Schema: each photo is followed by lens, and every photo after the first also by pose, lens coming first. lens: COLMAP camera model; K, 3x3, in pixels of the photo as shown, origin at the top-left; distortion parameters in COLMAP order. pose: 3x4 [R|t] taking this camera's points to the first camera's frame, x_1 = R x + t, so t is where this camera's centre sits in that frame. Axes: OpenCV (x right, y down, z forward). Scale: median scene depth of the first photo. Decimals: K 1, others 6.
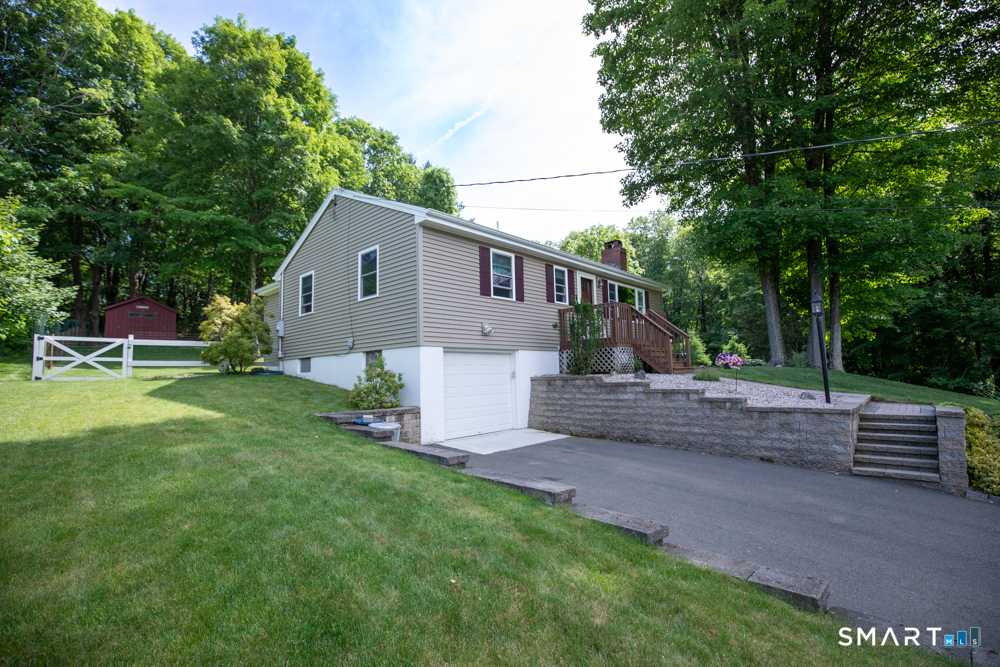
lens RADIAL K [[461.9, 0, 505.6], [0, 461.9, 335.7], [0, 0, 1]] dist [-0.026381, -0.000035]
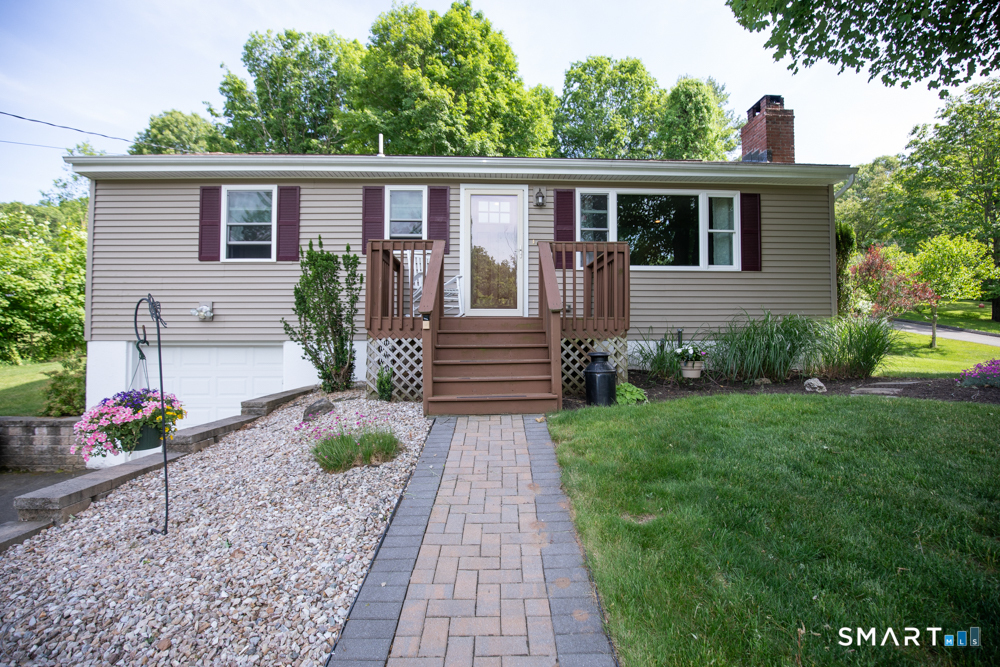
lens RADIAL K [[469.5, 0, 512.8], [0, 469.5, 332.6], [0, 0, 1]] dist [-0.035121, 0.006410]
pose [[0.705619, 0.002110, -0.708588, 0.633225], [0.047485, 0.997607, 0.050257, 0.001945], [0.706998, -0.069109, 0.703830, 0.731280]]
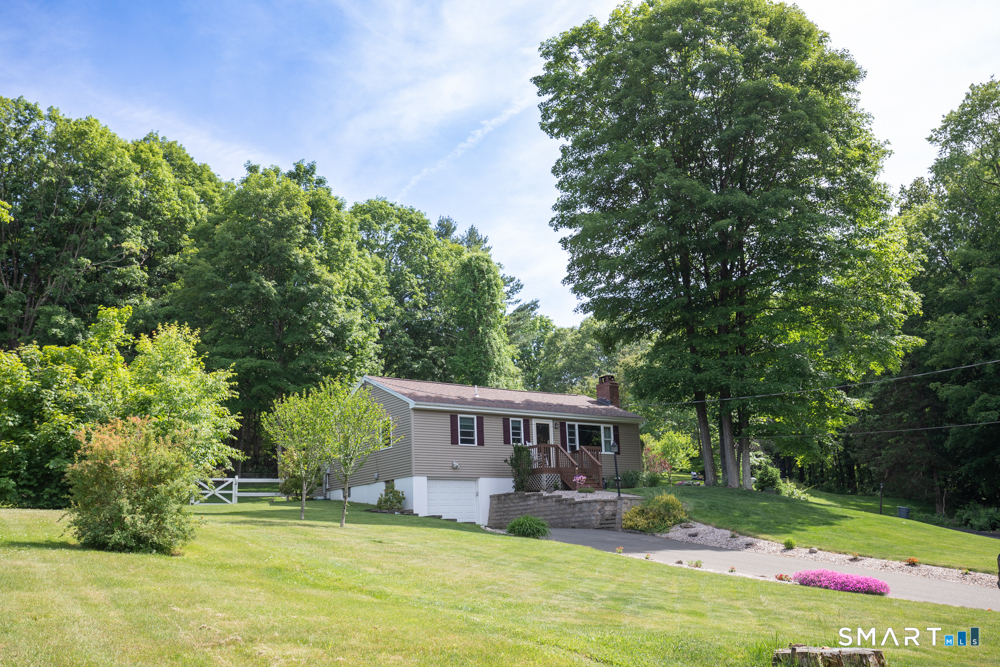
lens RADIAL K [[1014.0, 0, 500.0], [0, 1014.0, 333.5], [0, 0, 1]] dist [0.093585, 0.004916]
pose [[0.979152, -0.055298, -0.195456, 0.742846], [0.030572, 0.991389, -0.127329, -0.011152], [0.200814, 0.118699, 0.972411, -2.232206]]
